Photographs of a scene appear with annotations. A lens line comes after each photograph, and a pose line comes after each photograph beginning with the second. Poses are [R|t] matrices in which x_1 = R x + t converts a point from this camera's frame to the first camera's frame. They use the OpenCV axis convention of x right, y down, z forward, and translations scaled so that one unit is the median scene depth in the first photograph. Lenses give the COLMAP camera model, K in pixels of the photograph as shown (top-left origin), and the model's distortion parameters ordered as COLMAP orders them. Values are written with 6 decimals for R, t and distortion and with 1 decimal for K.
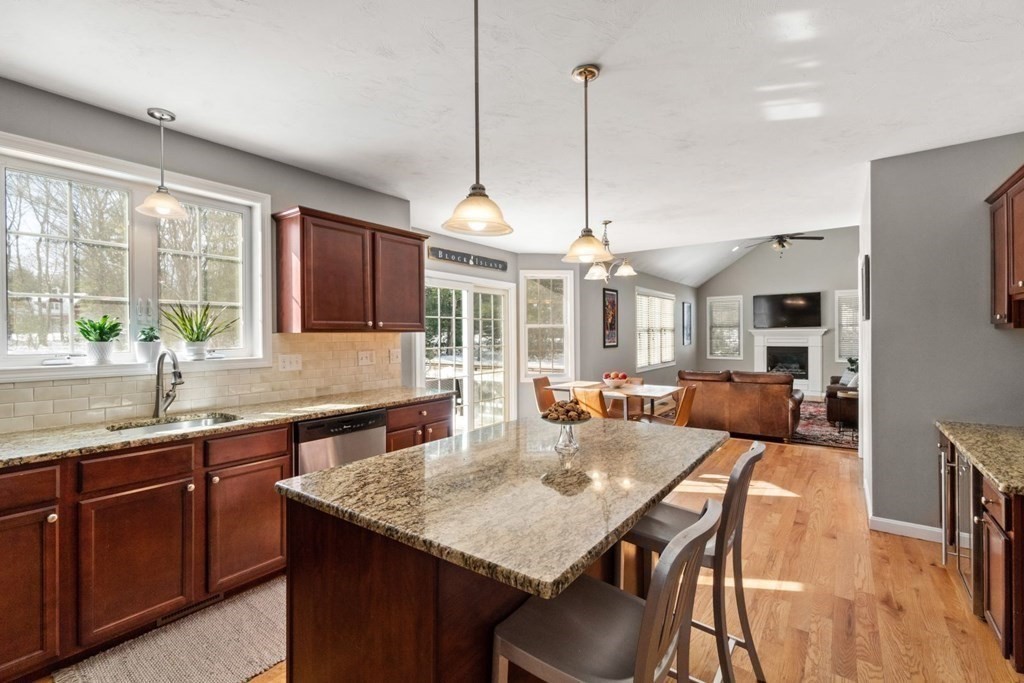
lens RADIAL K [[438.2, 0, 510.2], [0, 438.2, 338.8], [0, 0, 1]] dist [-0.017337, -0.000242]
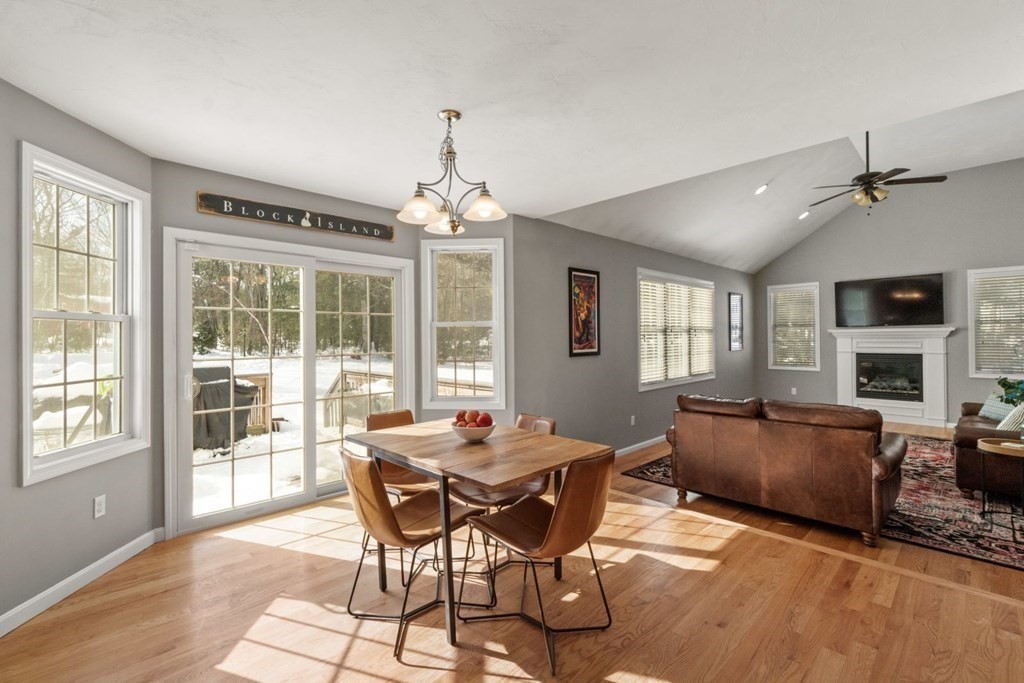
lens RADIAL K [[449.3, 0, 506.5], [0, 449.3, 335.7], [0, 0, 1]] dist [-0.000535, 0.000583]
pose [[0.988146, -0.000668, -0.153517, 0.202121], [-0.000915, 0.999947, -0.010245, -0.003888], [0.153516, 0.010264, 0.988093, 0.276006]]
